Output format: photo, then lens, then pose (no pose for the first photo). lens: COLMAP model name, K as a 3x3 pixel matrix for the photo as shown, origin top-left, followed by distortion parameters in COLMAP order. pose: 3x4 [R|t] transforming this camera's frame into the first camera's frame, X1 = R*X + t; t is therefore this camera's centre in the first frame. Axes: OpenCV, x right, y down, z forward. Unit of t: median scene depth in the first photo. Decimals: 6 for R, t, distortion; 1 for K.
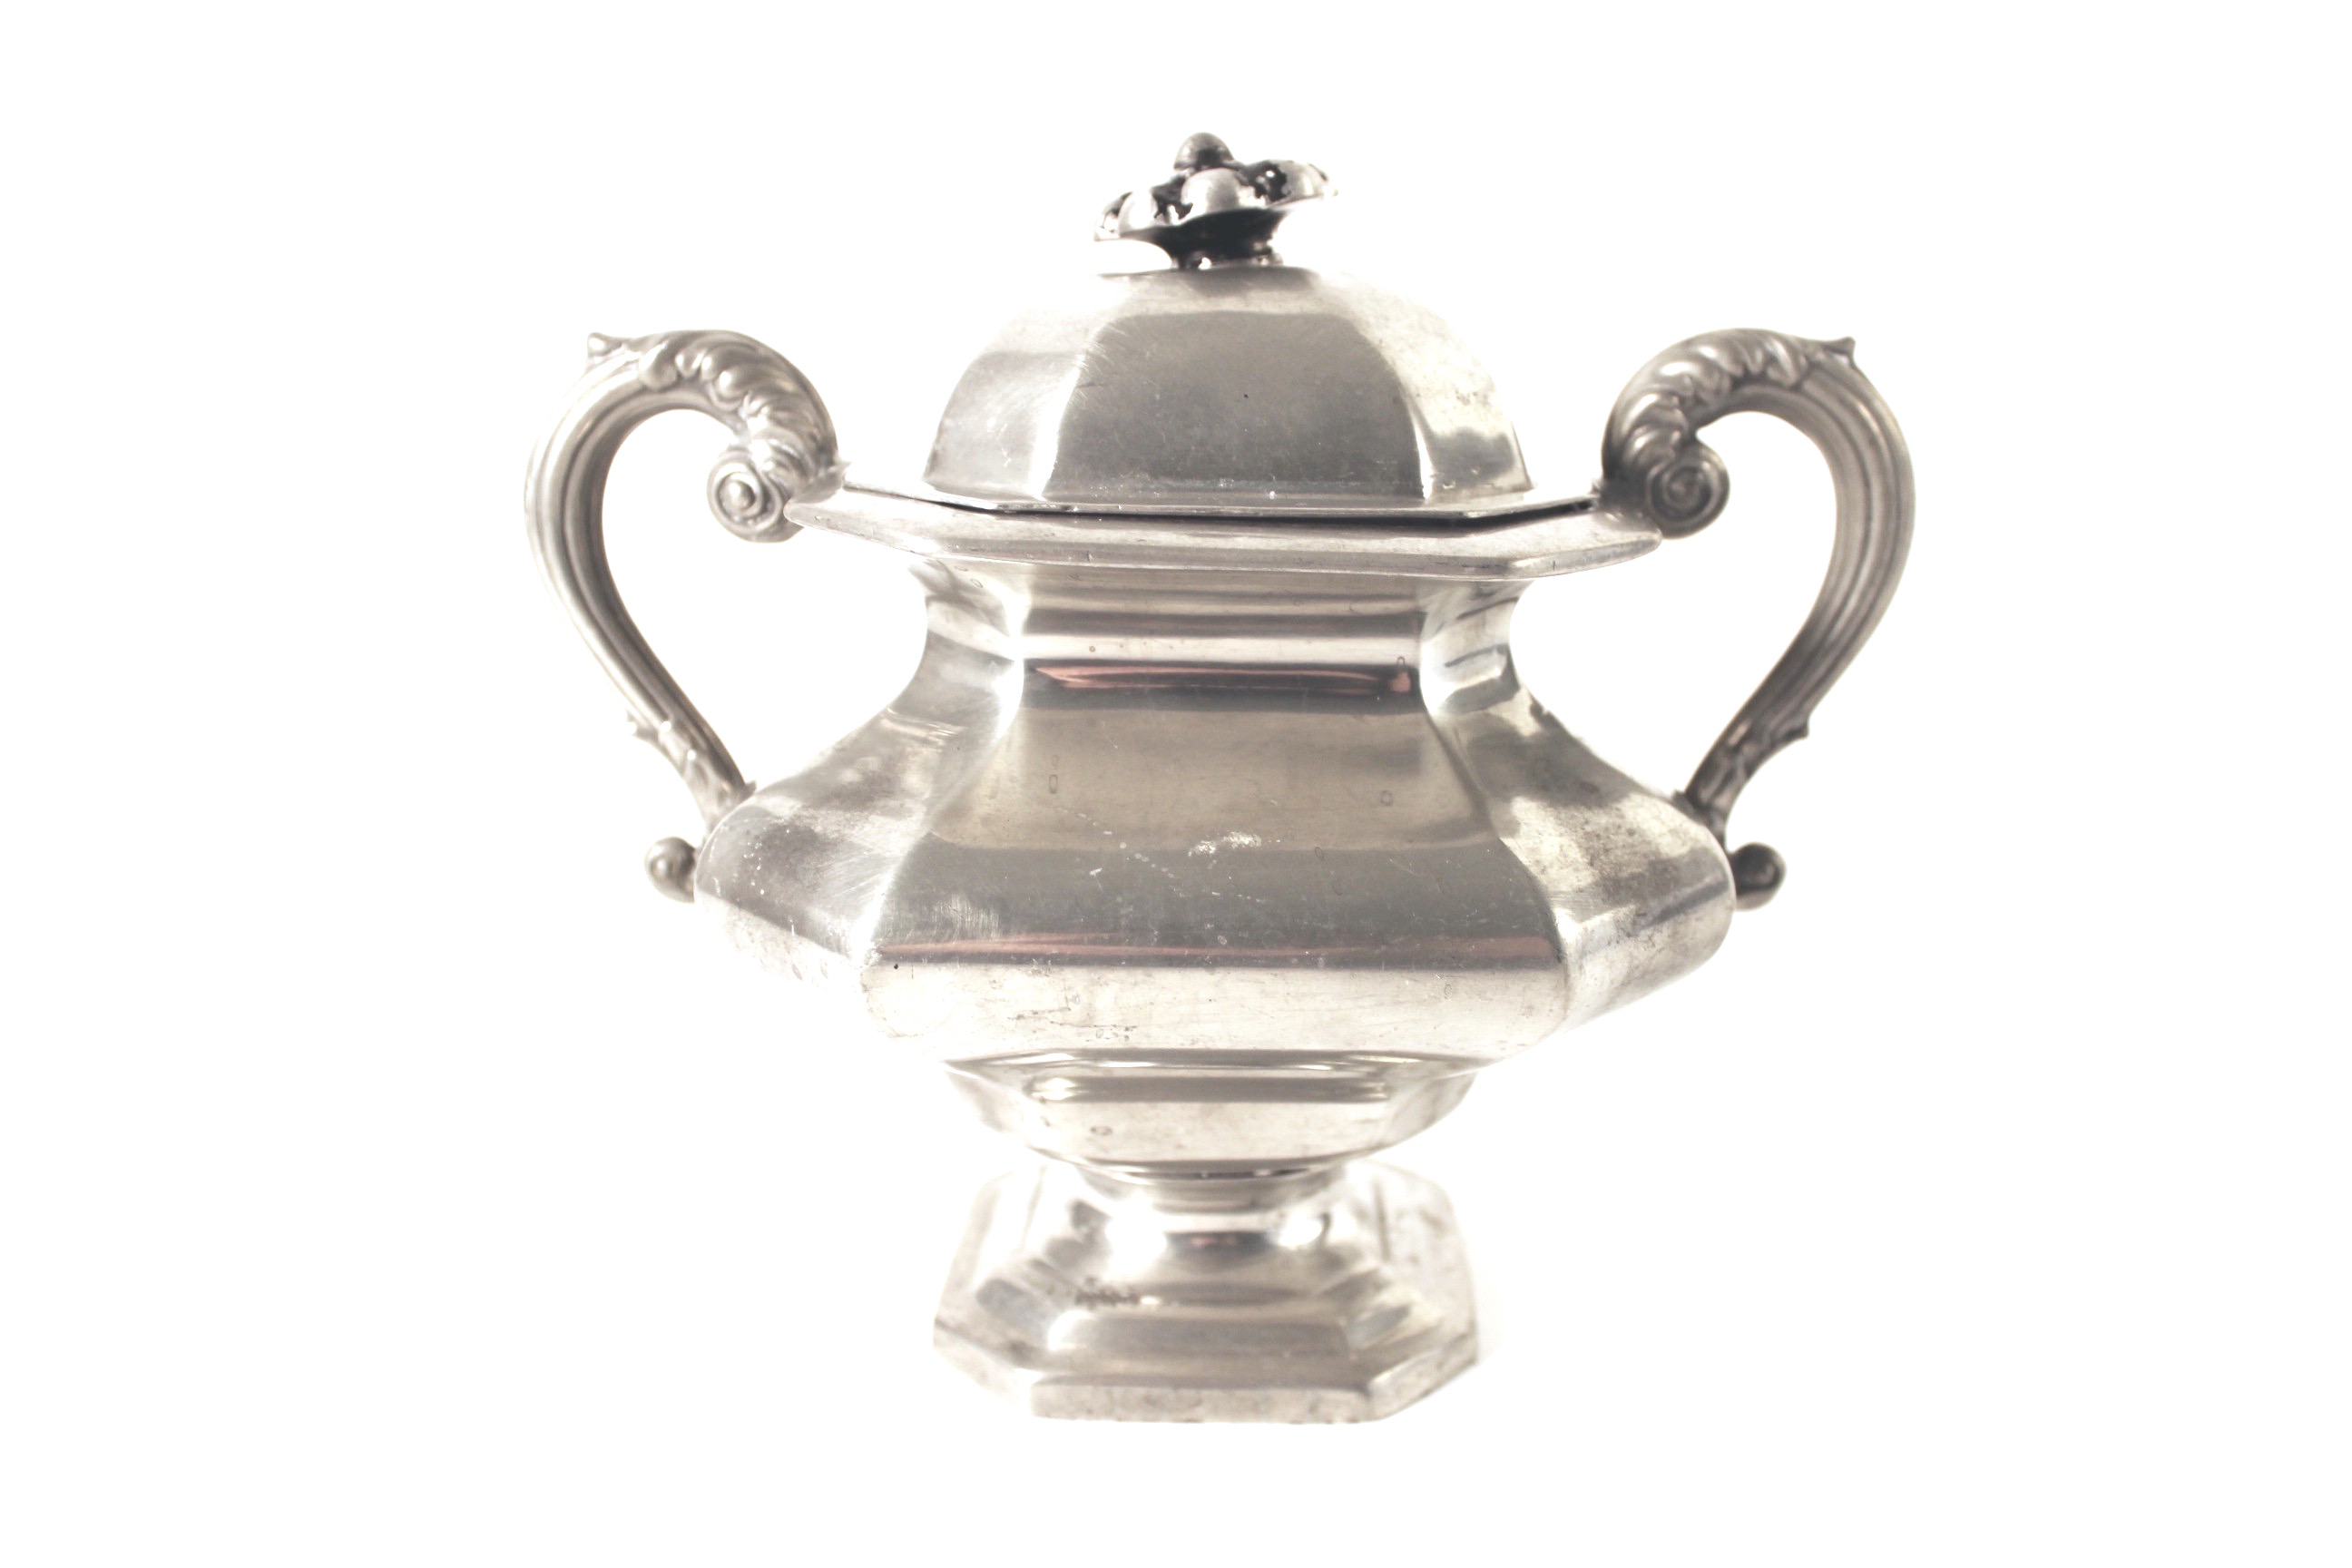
lens RADIAL K [[2223.4, 0, 1176.0], [0, 2223.4, 784.0], [0, 0, 1]] dist [-0.154488, 0.161431]
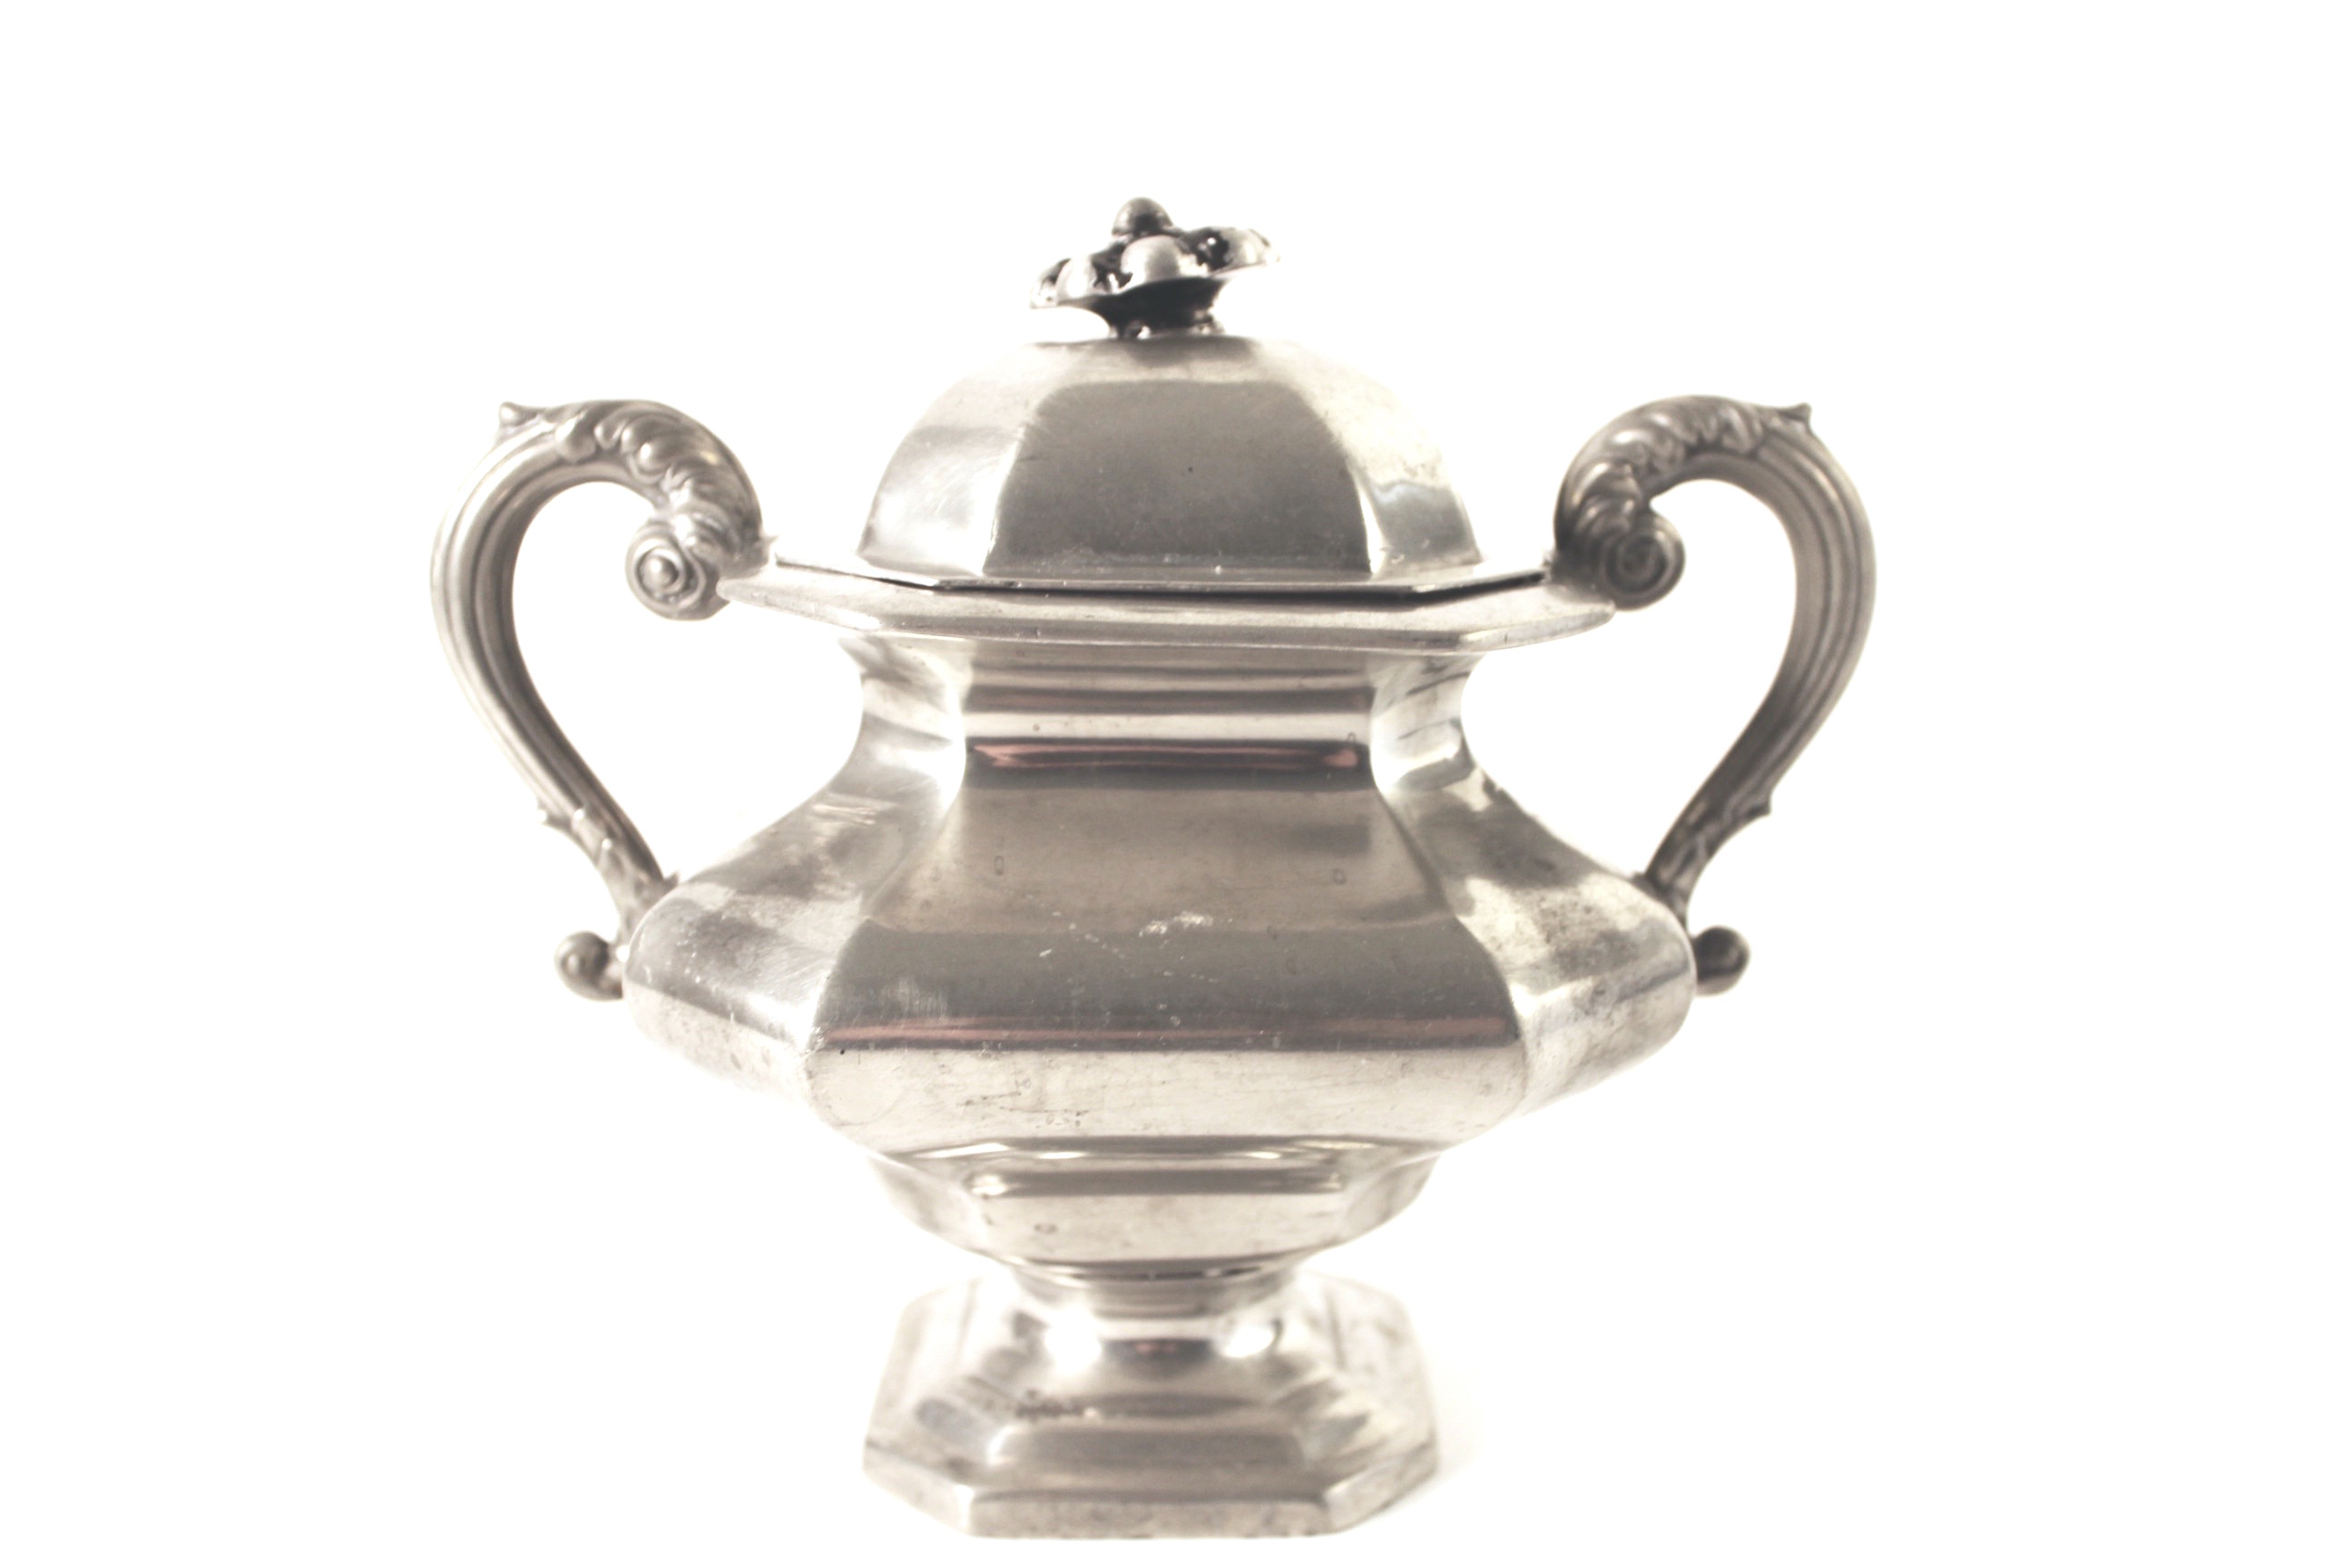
lens RADIAL K [[2617.1, 0, 1176.0], [0, 2617.1, 784.0], [0, 0, 1]] dist [-0.111815, -0.003430]
pose [[0.999023, -0.008015, 0.043453, -0.024436], [0.010031, 0.998874, -0.046378, 0.016529], [-0.043033, 0.046768, 0.997978, -0.138887]]
